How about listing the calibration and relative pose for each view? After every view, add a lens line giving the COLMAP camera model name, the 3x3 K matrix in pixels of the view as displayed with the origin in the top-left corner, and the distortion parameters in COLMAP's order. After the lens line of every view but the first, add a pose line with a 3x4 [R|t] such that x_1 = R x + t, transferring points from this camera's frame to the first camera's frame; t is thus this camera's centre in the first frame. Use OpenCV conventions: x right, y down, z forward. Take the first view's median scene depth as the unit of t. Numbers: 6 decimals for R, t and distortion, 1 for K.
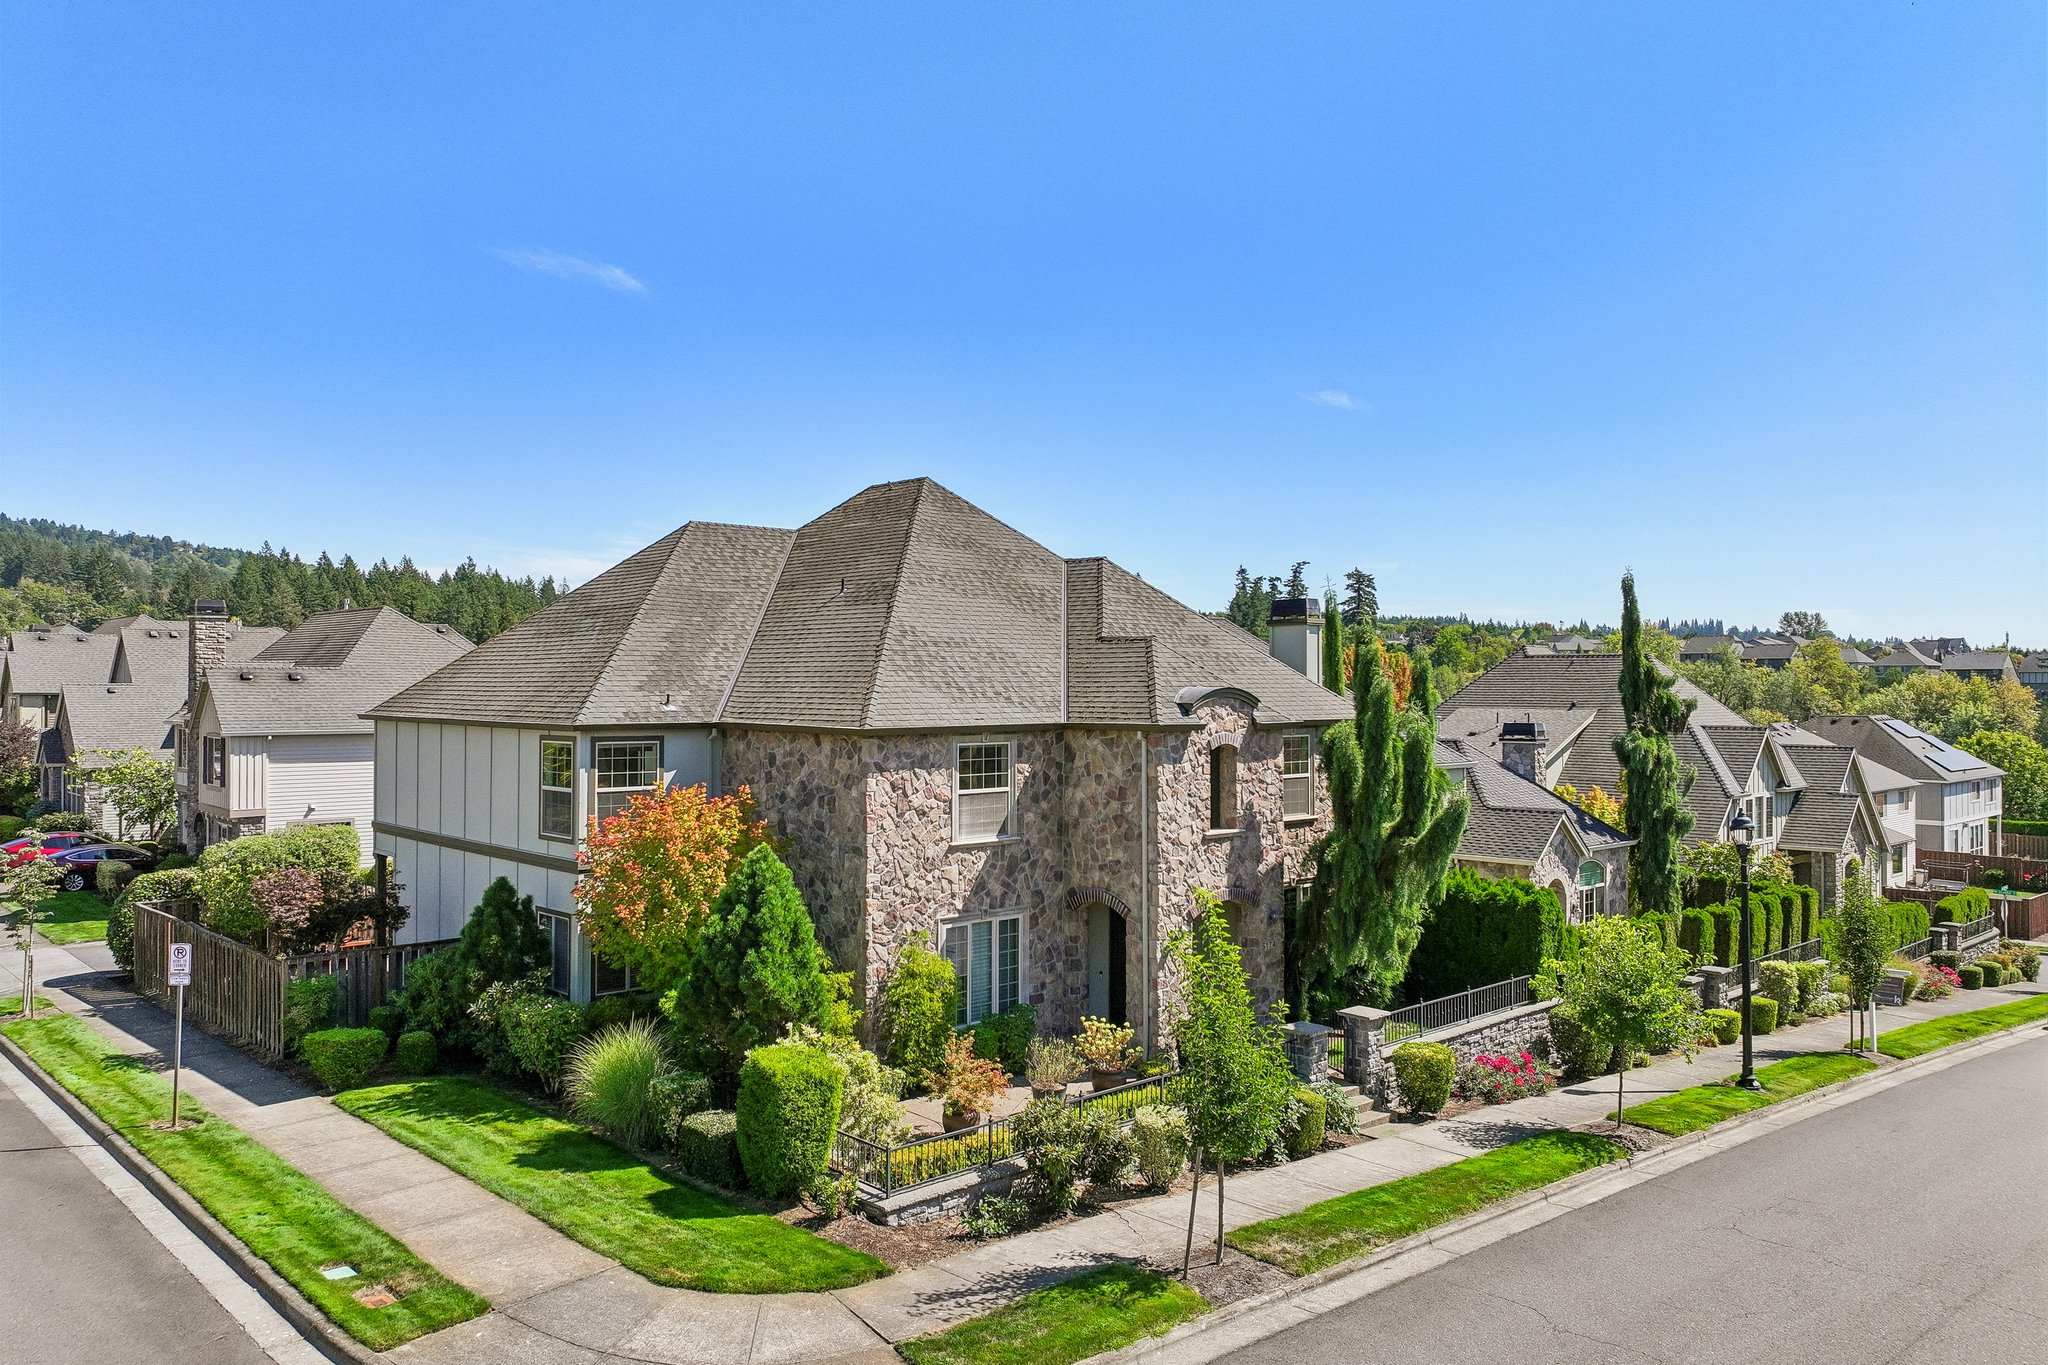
lens RADIAL K [[1440.4, 0, 1030.1], [0, 1440.4, 680.0], [0, 0, 1]] dist [-0.005855, 0.020728]
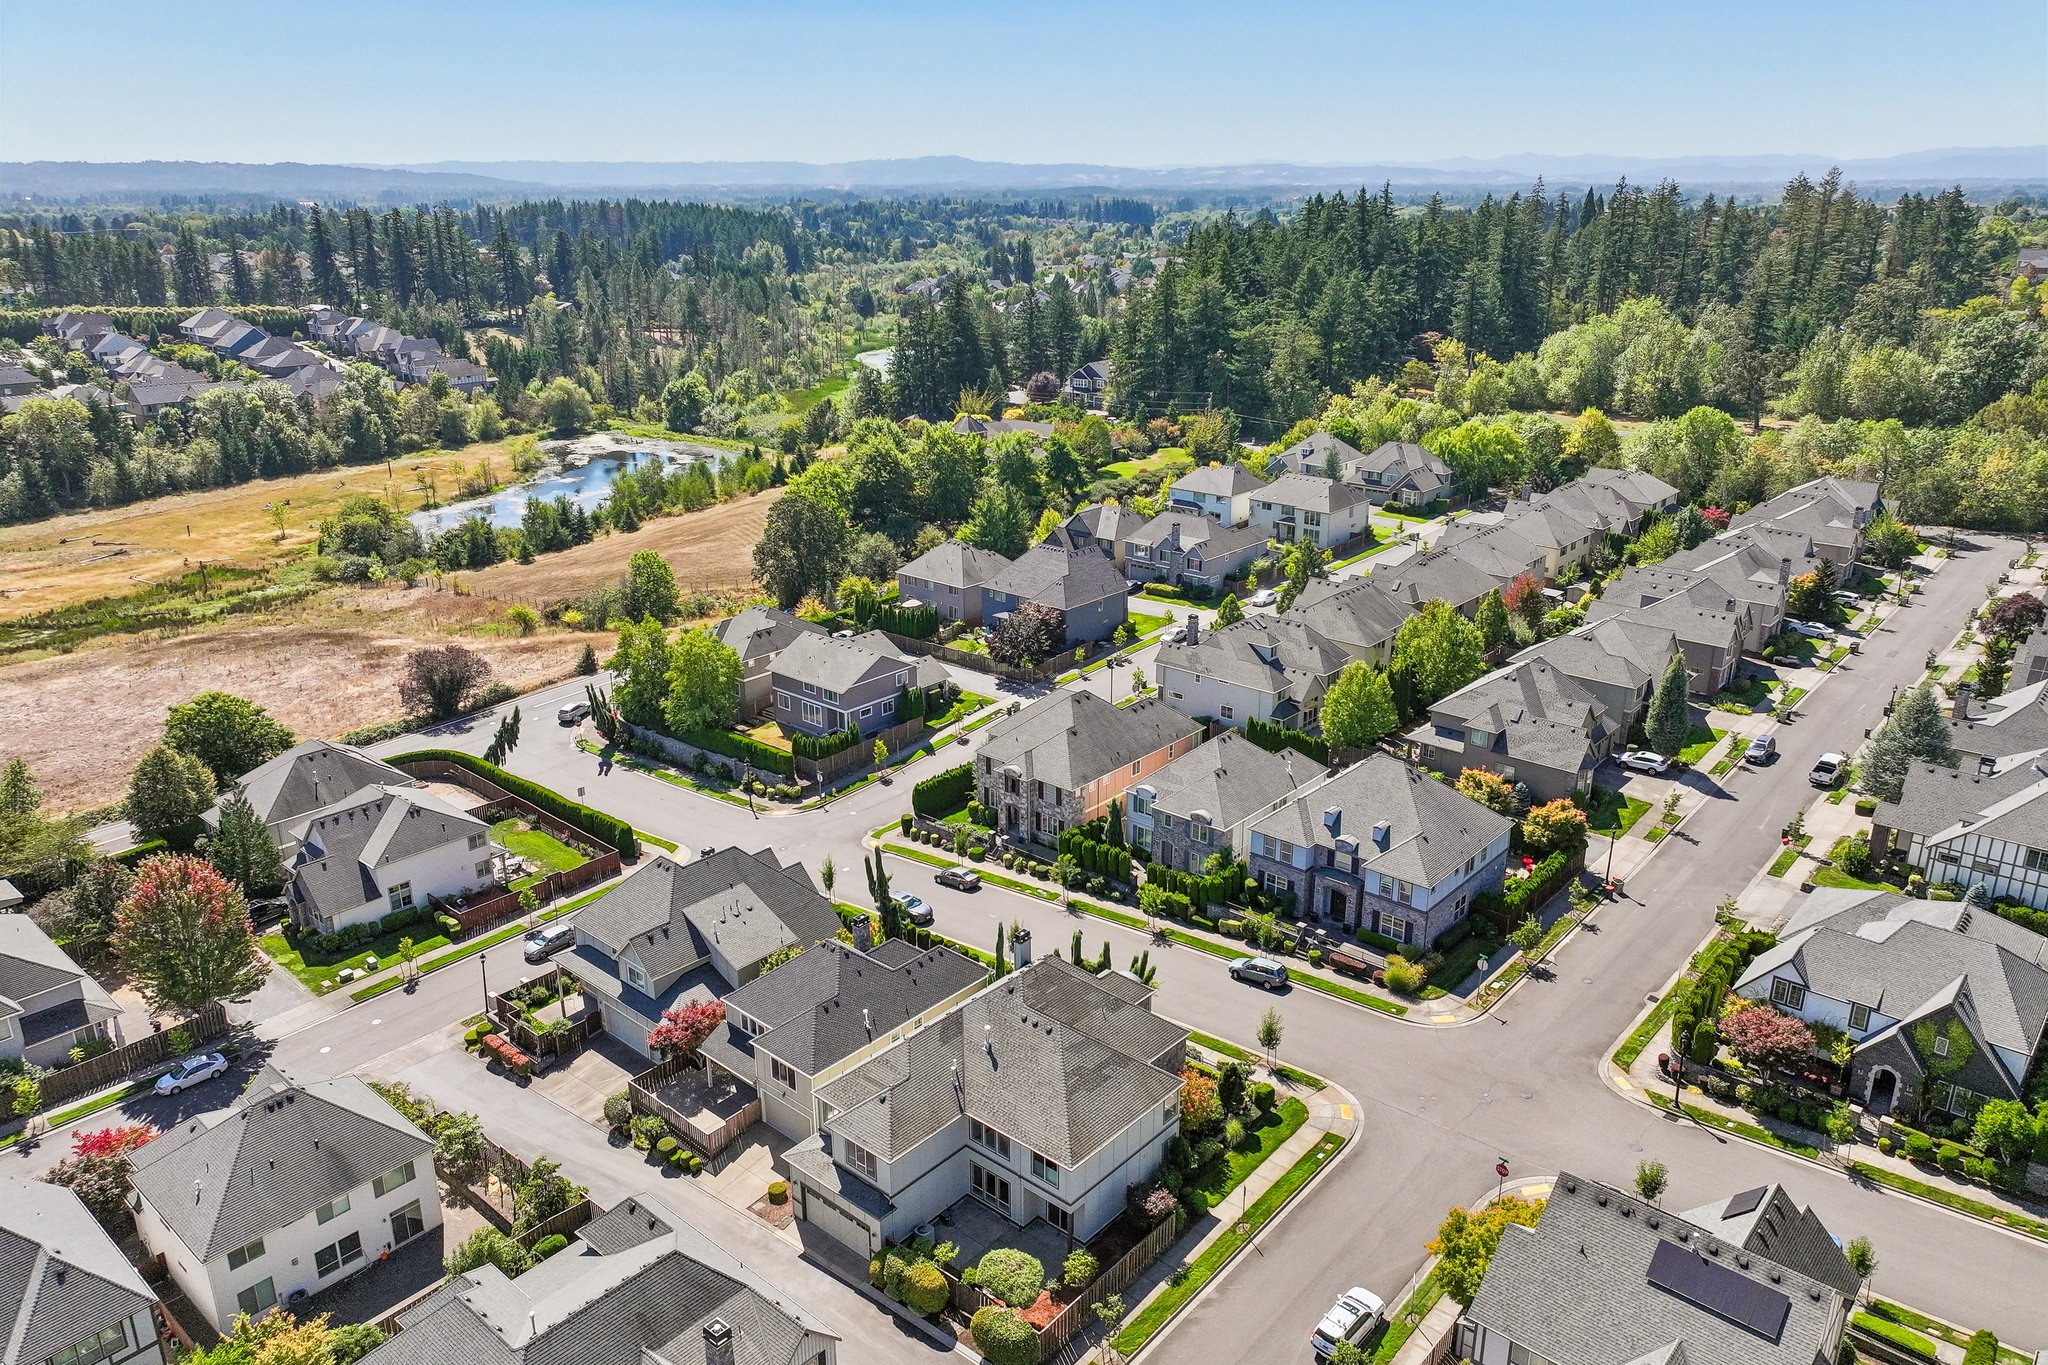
lens RADIAL K [[1440.4, 0, 1026.2], [0, 1440.4, 677.1], [0, 0, 1]] dist [-0.005855, 0.020728]
pose [[-0.097362, -0.328340, 0.939528, -3.112426], [-0.000179, 0.944019, 0.329891, -1.965065], [-0.995249, 0.031951, -0.091970, 1.624445]]
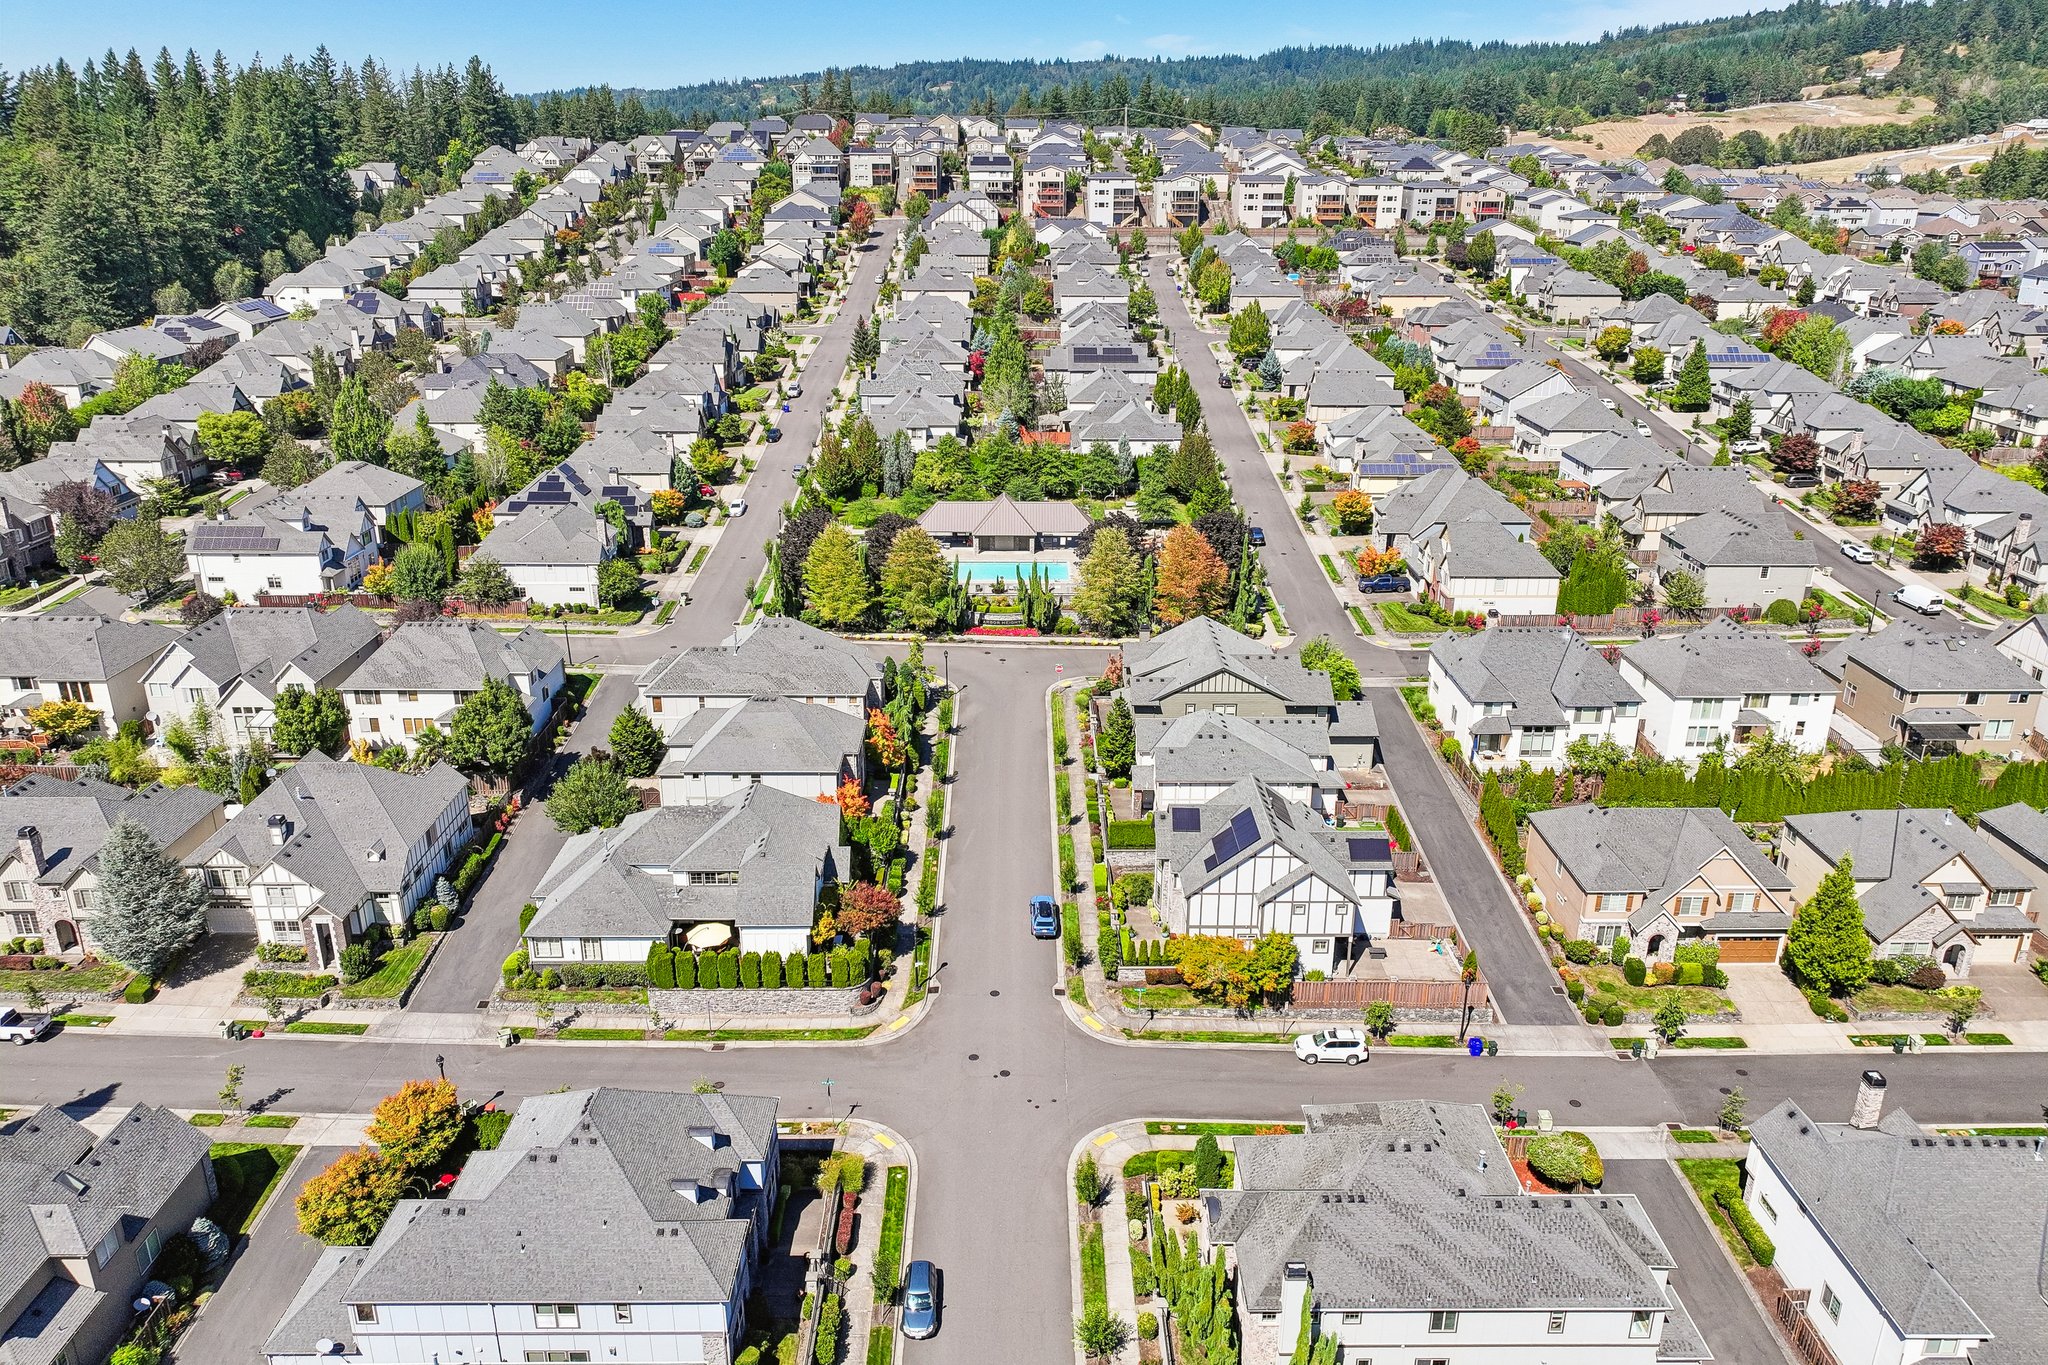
lens RADIAL K [[1440.4, 0, 1029.7], [0, 1440.4, 682.5], [0, 0, 1]] dist [-0.005855, 0.020728]
pose [[-0.673078, 0.248991, -0.696398, 2.230025], [-0.006351, 0.939642, 0.342099, -2.054003], [0.739545, 0.234682, -0.630871, 2.397997]]
